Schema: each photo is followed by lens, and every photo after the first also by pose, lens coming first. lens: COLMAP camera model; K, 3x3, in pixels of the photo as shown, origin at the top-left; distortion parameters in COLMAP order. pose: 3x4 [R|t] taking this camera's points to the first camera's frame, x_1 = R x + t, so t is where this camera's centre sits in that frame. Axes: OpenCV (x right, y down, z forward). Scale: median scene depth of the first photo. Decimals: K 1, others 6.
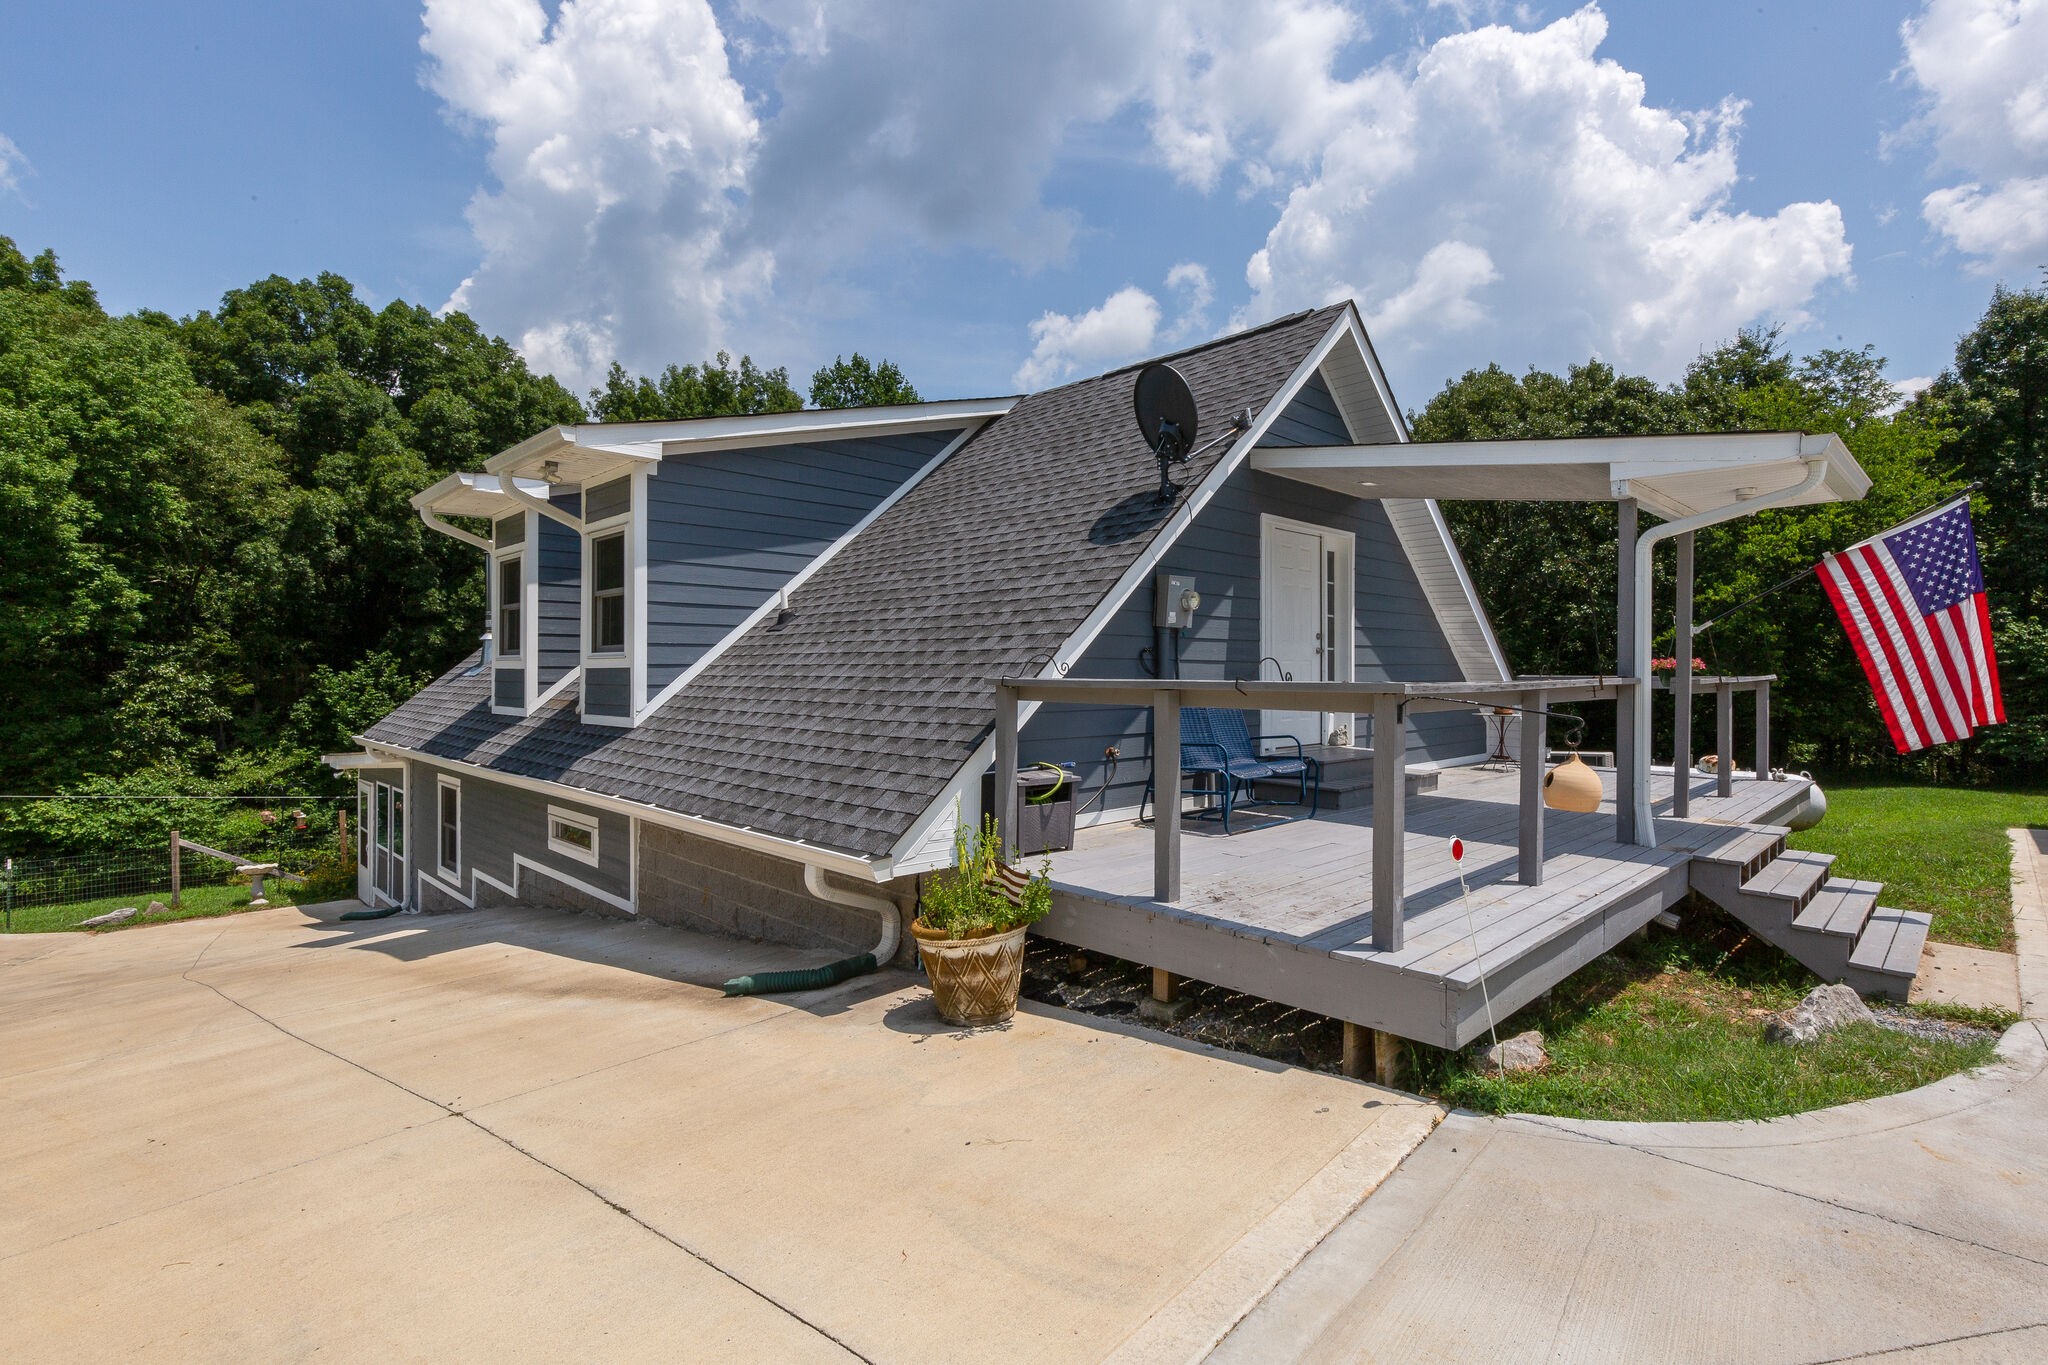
lens RADIAL K [[979.3, 0, 1033.9], [0, 979.3, 674.0], [0, 0, 1]] dist [0.005797, 0.000423]
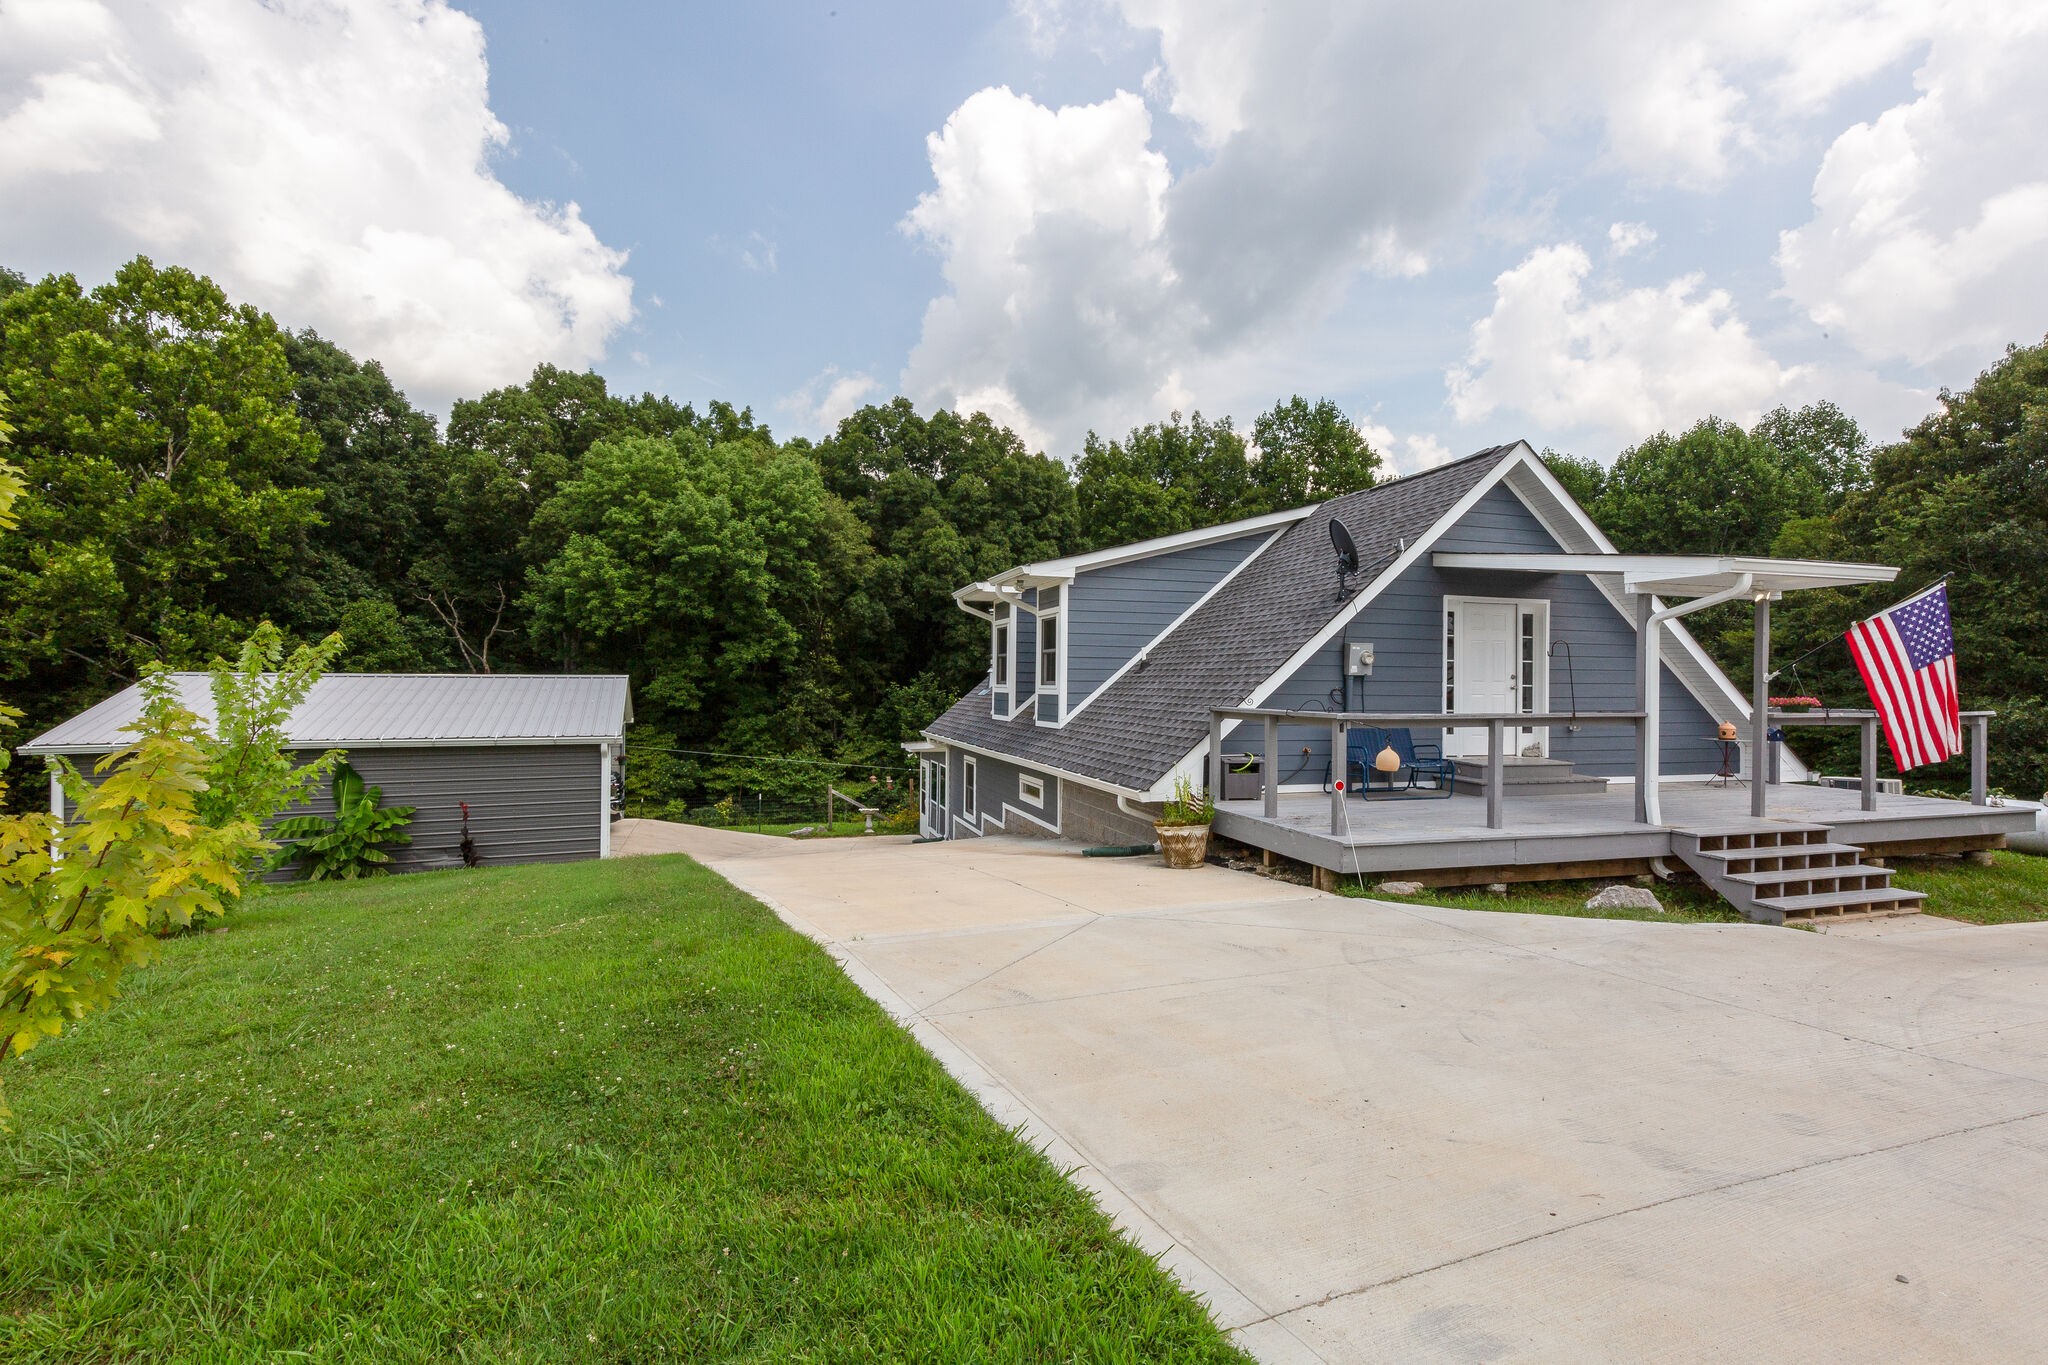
lens RADIAL K [[959.9, 0, 1015.8], [0, 959.9, 683.9], [0, 0, 1]] dist [0.006295, -0.000820]
pose [[0.882237, 0.006208, -0.470765, 0.096057], [-0.008038, 0.999966, -0.001878, -0.006273], [0.470737, 0.005441, 0.882257, -0.161507]]
